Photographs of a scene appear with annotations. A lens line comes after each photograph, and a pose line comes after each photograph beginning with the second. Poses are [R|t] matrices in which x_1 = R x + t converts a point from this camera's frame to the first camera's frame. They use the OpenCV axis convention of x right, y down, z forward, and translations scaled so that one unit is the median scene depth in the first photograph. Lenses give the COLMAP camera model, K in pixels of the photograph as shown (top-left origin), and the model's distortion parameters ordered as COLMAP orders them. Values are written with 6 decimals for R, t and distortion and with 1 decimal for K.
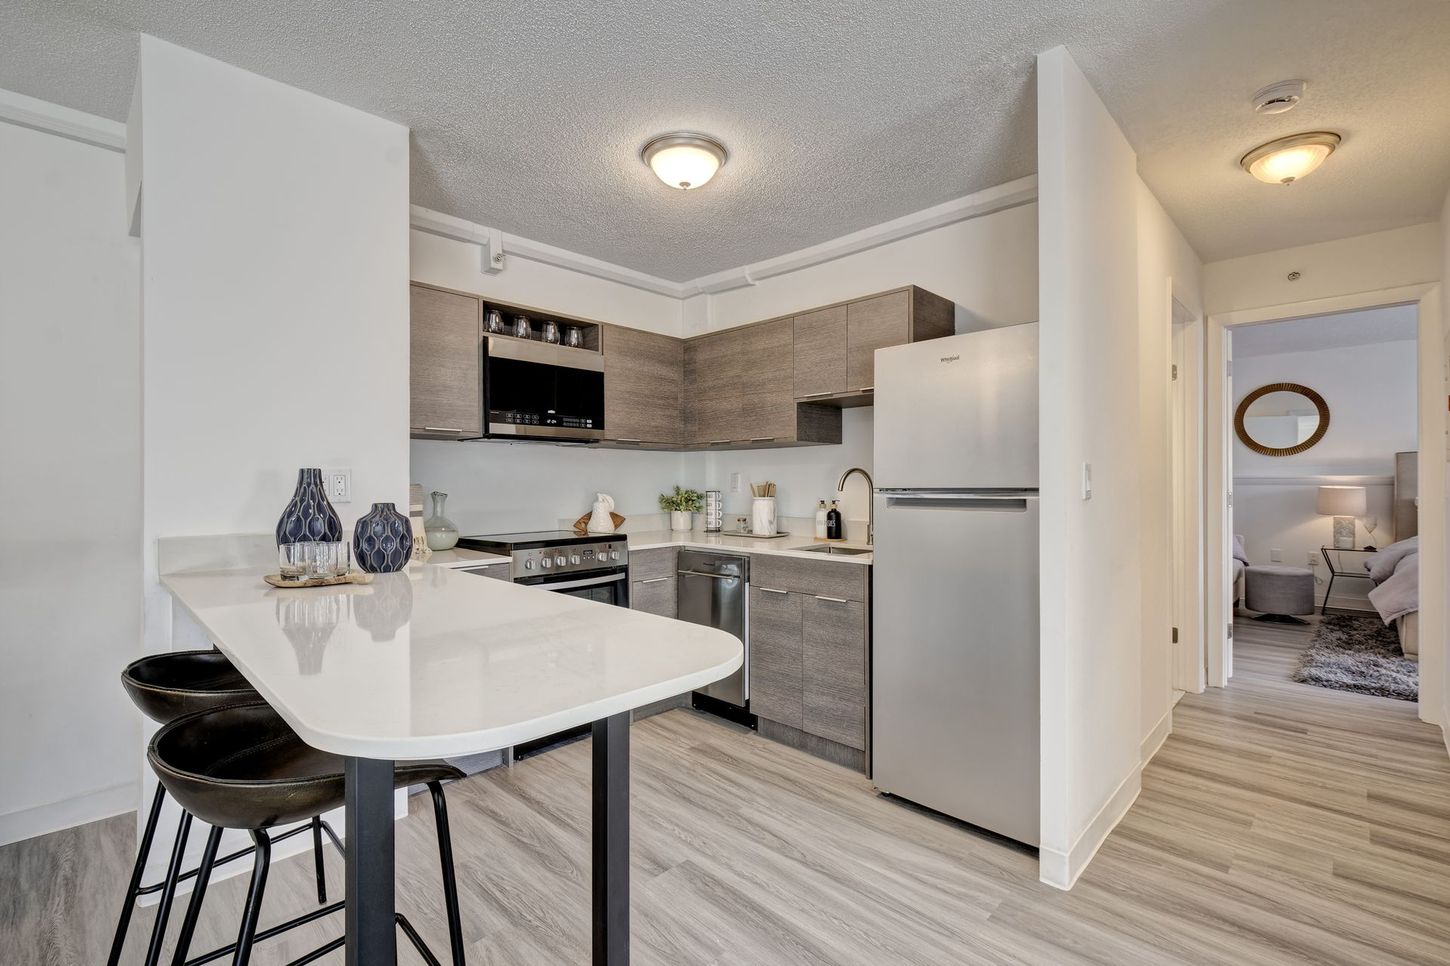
lens RADIAL K [[647.9, 0, 718.6], [0, 647.9, 476.2], [0, 0, 1]] dist [0.008006, -0.003476]
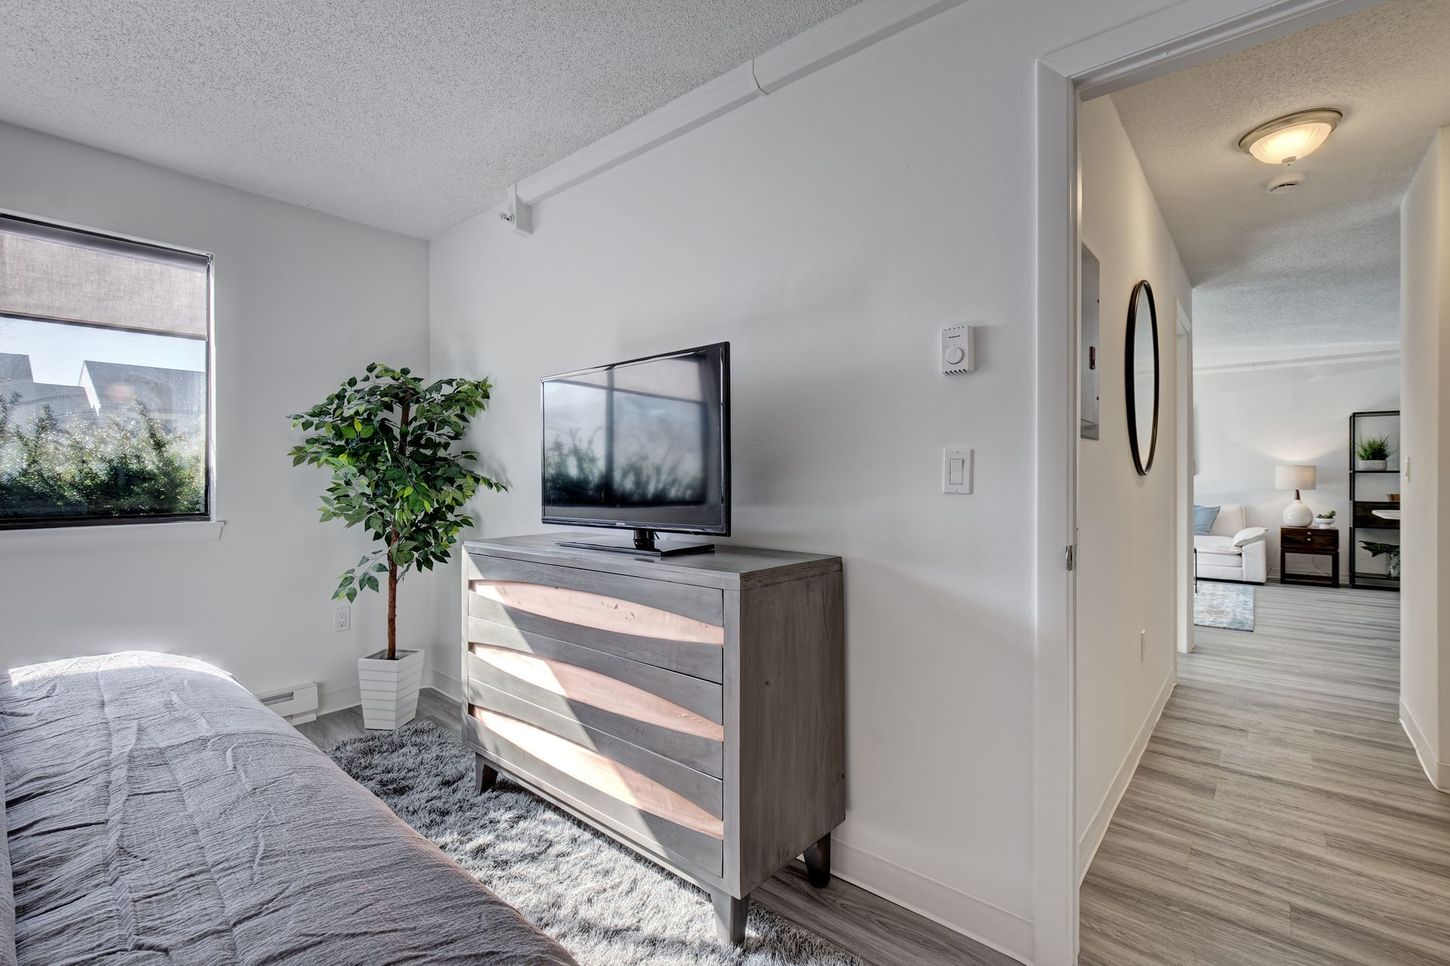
lens RADIAL K [[647.9, 0, 724.4], [0, 647.9, 478.9], [0, 0, 1]] dist [0.008006, -0.003476]
pose [[-0.996917, 0.000809, -0.078459, 1.479519], [0.000874, 0.999999, -0.000796, 0.020321], [0.078458, -0.000862, -0.996917, 1.568910]]
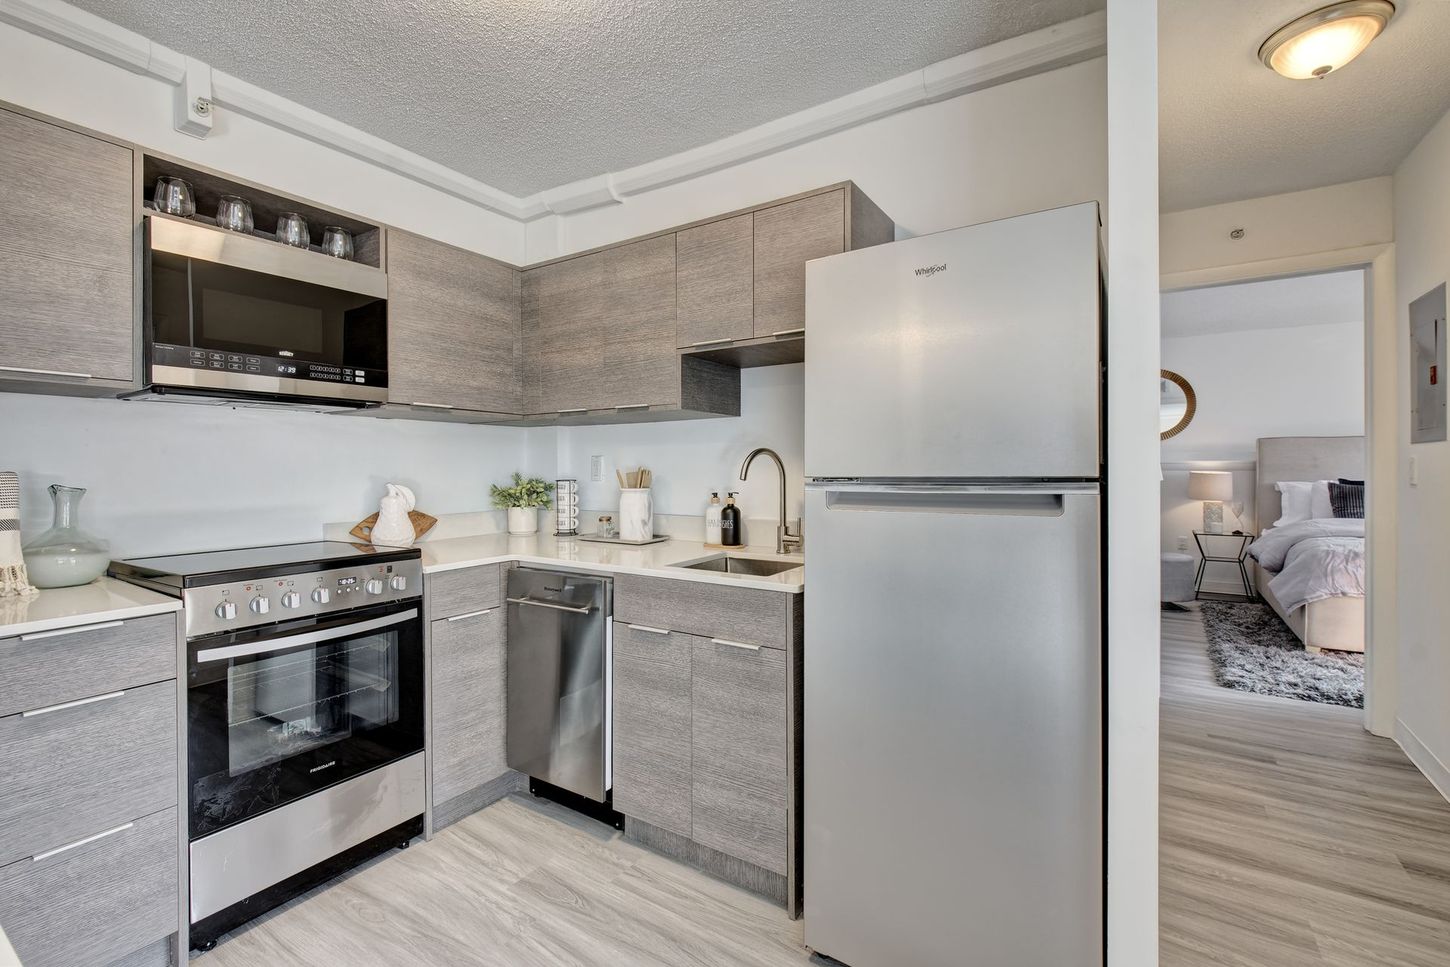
lens RADIAL K [[647.9, 0, 720.5], [0, 647.9, 467.4], [0, 0, 1]] dist [0.008006, -0.003476]
pose [[0.980812, -0.000771, 0.194953, 0.026908], [-0.000763, 0.999969, 0.007793, 0.003504], [-0.194953, -0.007792, 0.980782, 0.319079]]
